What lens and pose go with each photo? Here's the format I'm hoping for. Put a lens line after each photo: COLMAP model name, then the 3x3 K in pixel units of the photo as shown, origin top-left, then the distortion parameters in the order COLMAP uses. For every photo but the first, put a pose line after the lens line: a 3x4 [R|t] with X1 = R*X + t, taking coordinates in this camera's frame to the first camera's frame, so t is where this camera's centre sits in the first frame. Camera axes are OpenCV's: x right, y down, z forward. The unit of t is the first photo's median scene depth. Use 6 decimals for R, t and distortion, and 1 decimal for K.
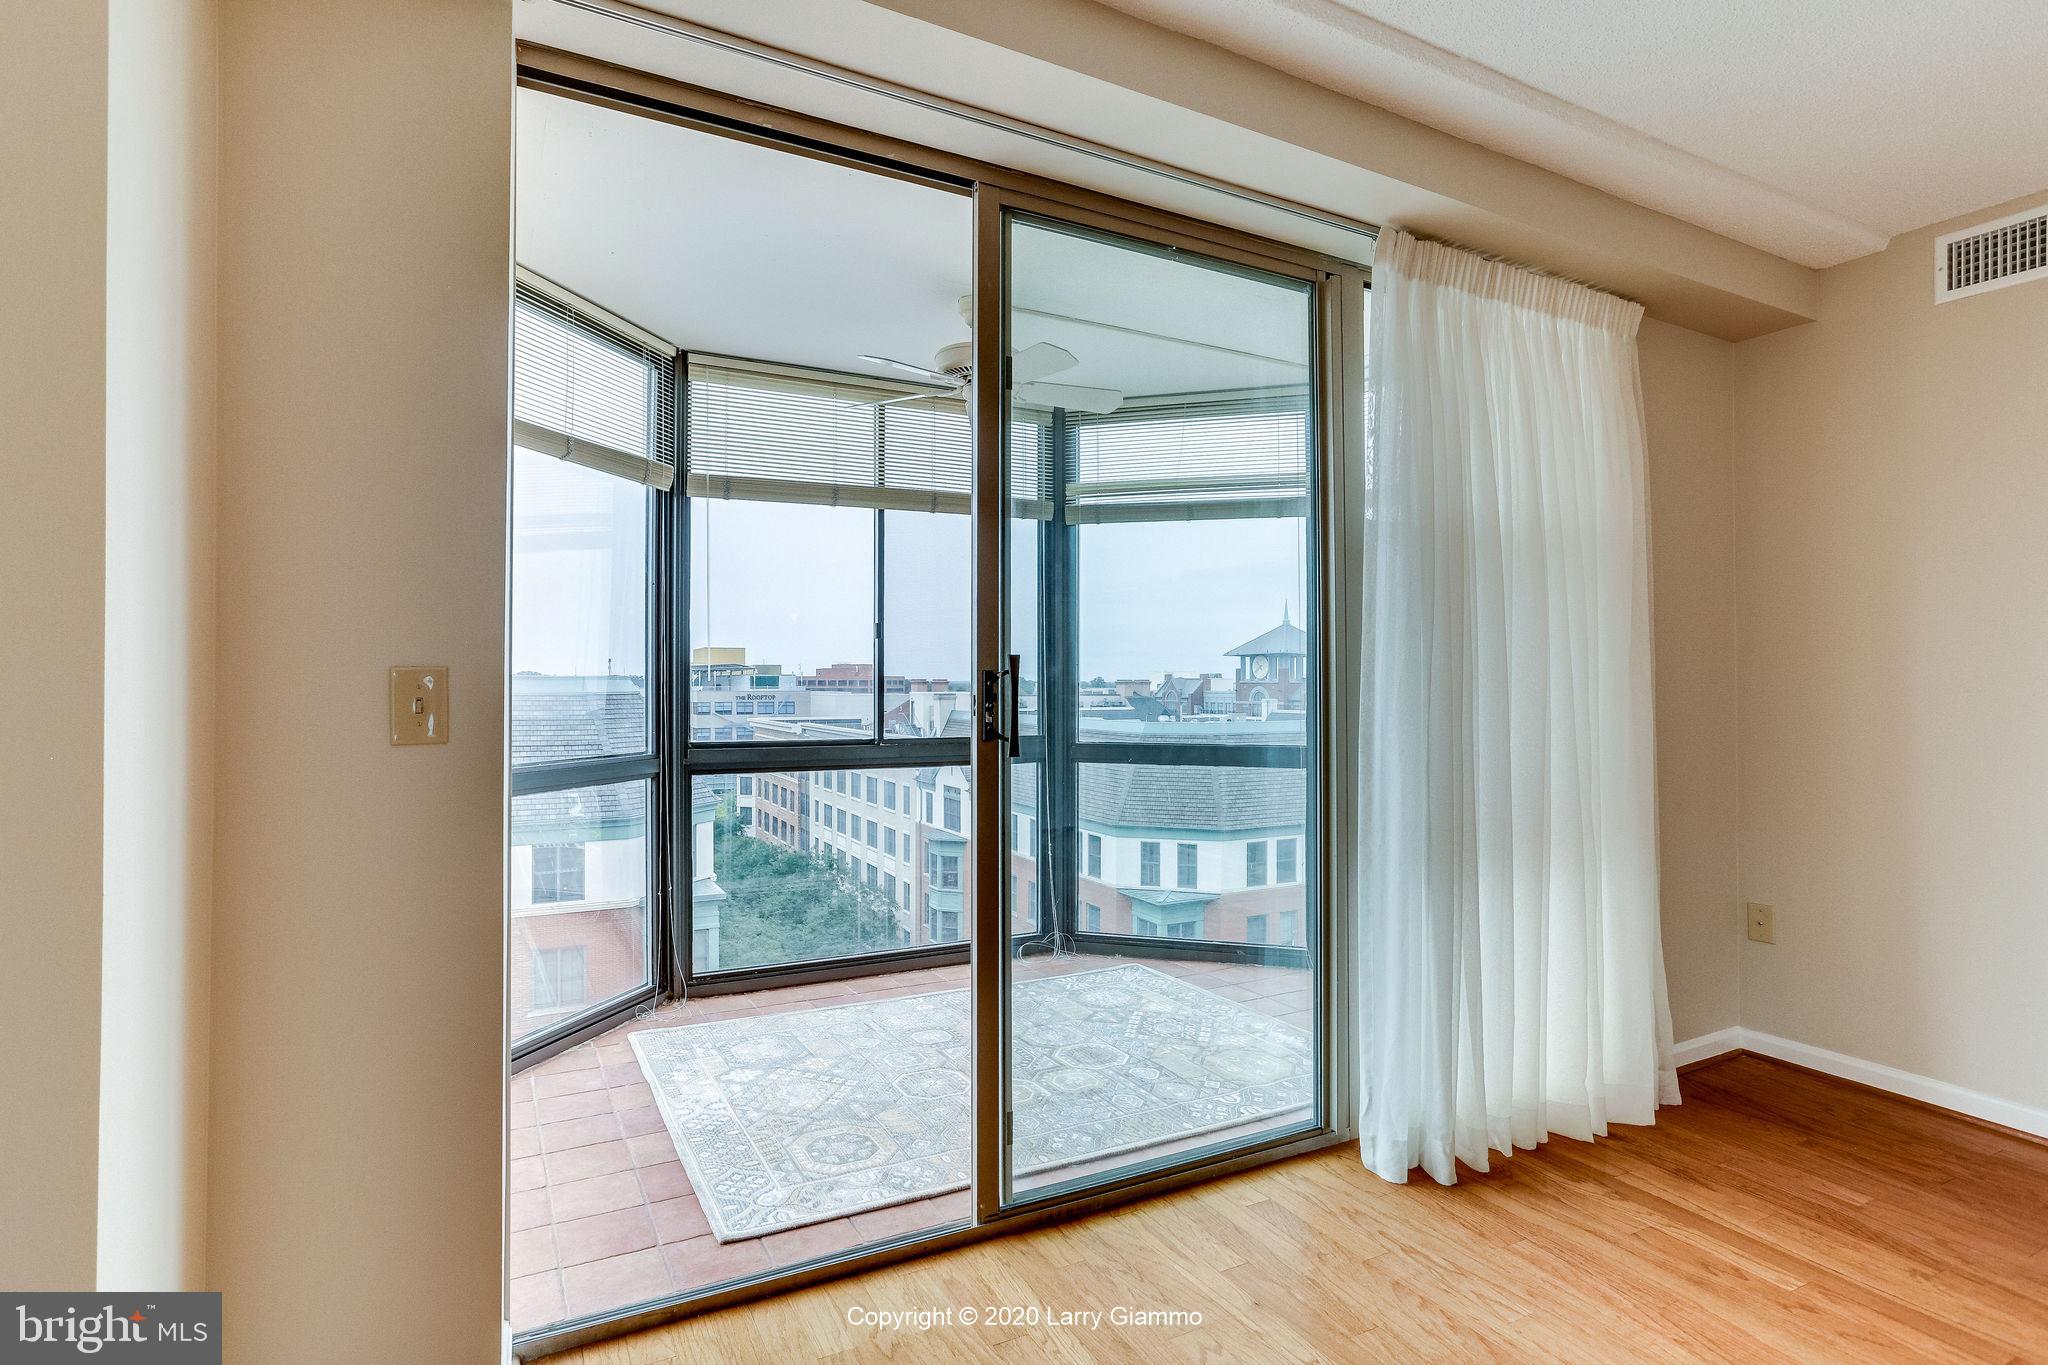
lens RADIAL K [[1009.2, 0, 1032.0], [0, 1009.2, 692.1], [0, 0, 1]] dist [-0.005924, 0.007200]
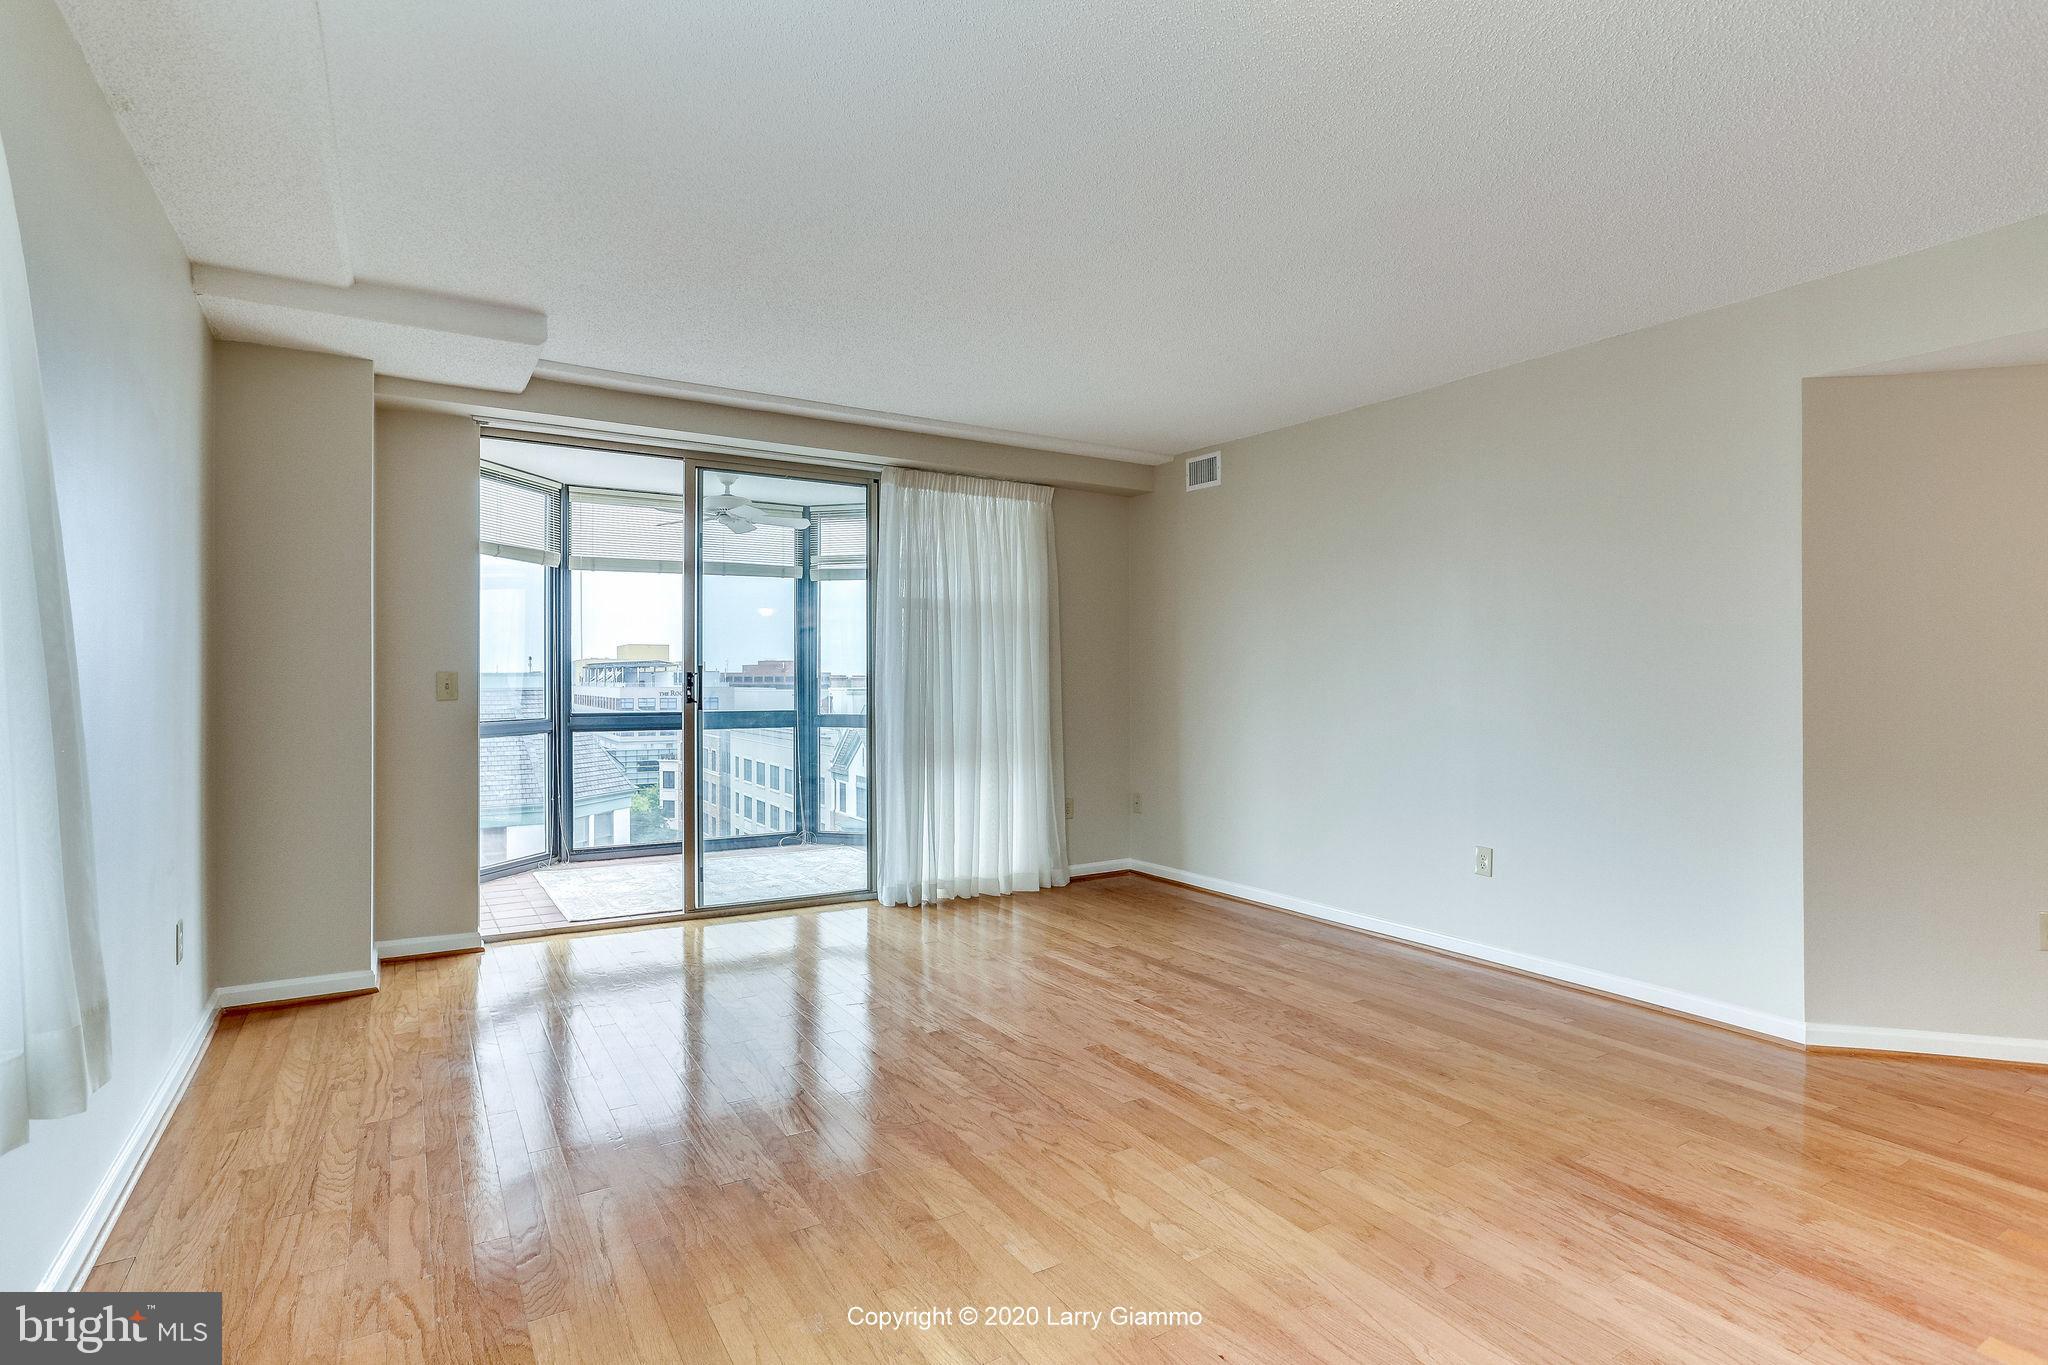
lens RADIAL K [[1009.2, 0, 1017.0], [0, 1009.2, 689.5], [0, 0, 1]] dist [-0.005924, 0.007200]
pose [[0.998698, -0.001782, 0.050990, 0.331190], [0.001708, 0.999997, 0.001483, 0.008907], [-0.050993, -0.001394, 0.998698, -0.752164]]
